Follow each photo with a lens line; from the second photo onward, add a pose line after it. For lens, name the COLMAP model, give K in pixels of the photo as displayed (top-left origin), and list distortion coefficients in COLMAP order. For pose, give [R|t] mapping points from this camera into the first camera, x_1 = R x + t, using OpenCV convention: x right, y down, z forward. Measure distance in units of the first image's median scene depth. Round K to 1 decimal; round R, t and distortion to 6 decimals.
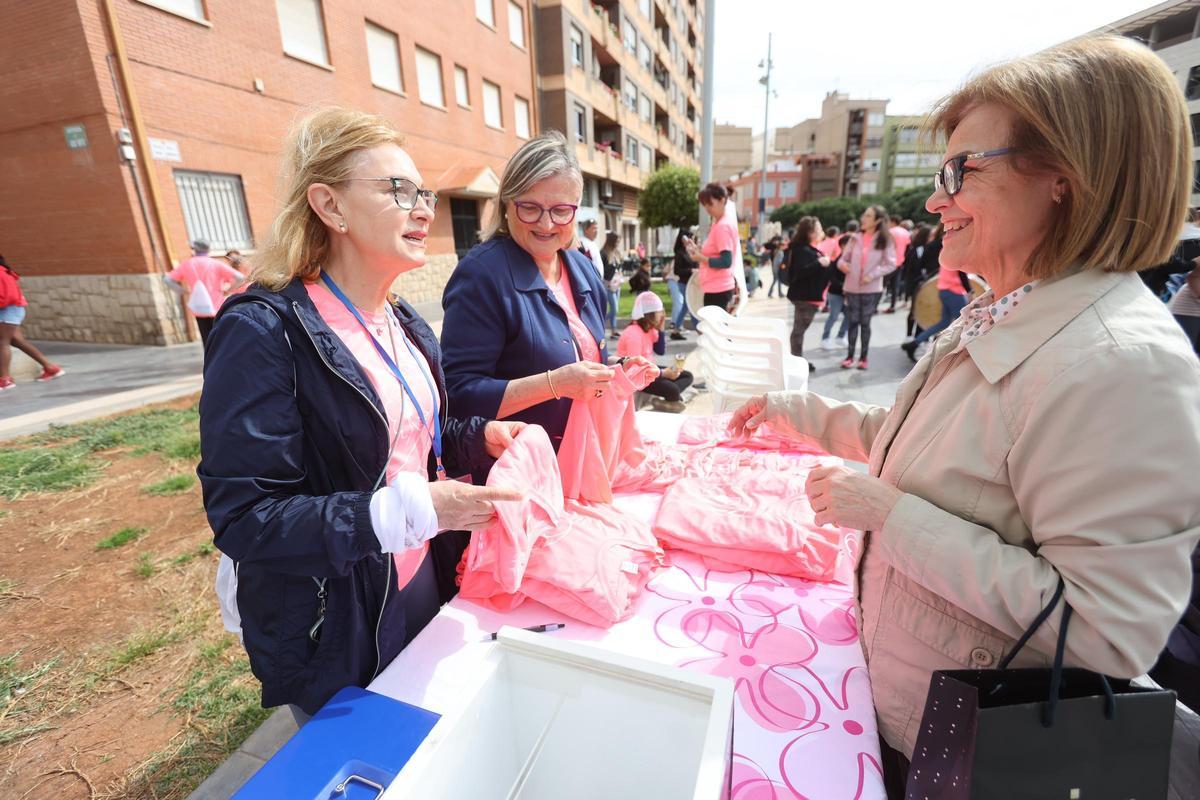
lens RADIAL K [[531.2, 0, 594.2], [0, 531.2, 399.4], [0, 0, 1]] dist [-0.002481, 0.001406]
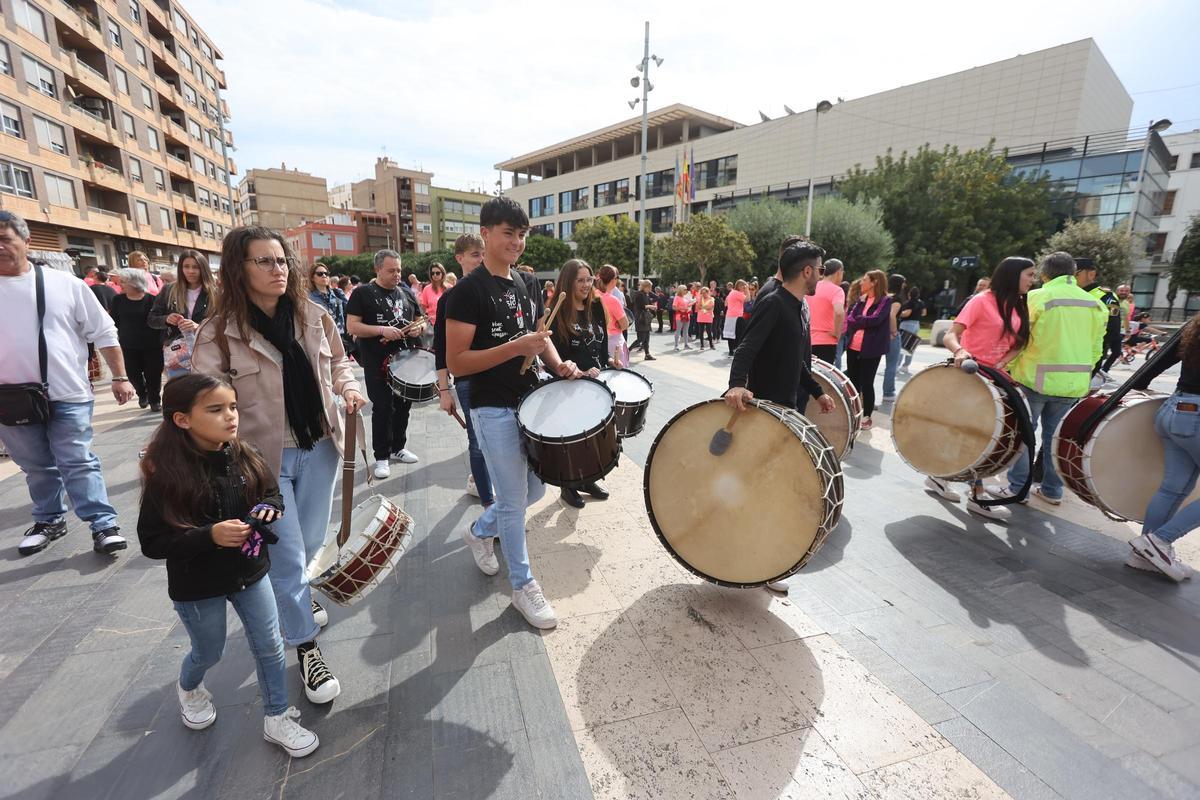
lens RADIAL K [[534.7, 0, 596.7], [0, 534.7, 401.5], [0, 0, 1]] dist [-0.002853, 0.000234]
pose [[0.804085, -0.084099, 0.588537, 0.246716], [0.136635, 0.989586, -0.045270, 0.042231], [-0.578601, 0.116816, 0.807202, -0.156086]]
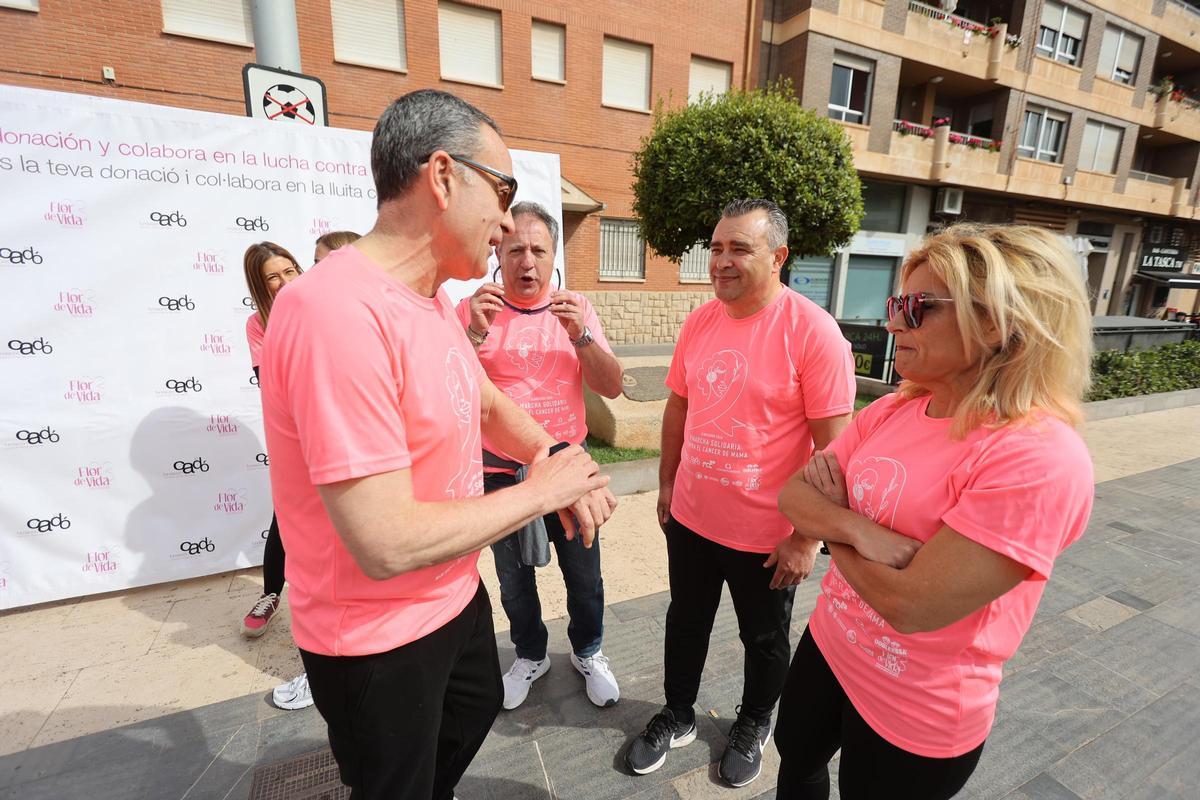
lens RADIAL K [[531.2, 0, 594.2], [0, 531.2, 399.4], [0, 0, 1]] dist [-0.002481, 0.001406]
pose [[0.687516, 0.201362, -0.697693, 0.163867], [-0.248161, 0.968091, 0.034861, -0.089021], [0.682450, 0.149173, 0.715548, 0.282663]]
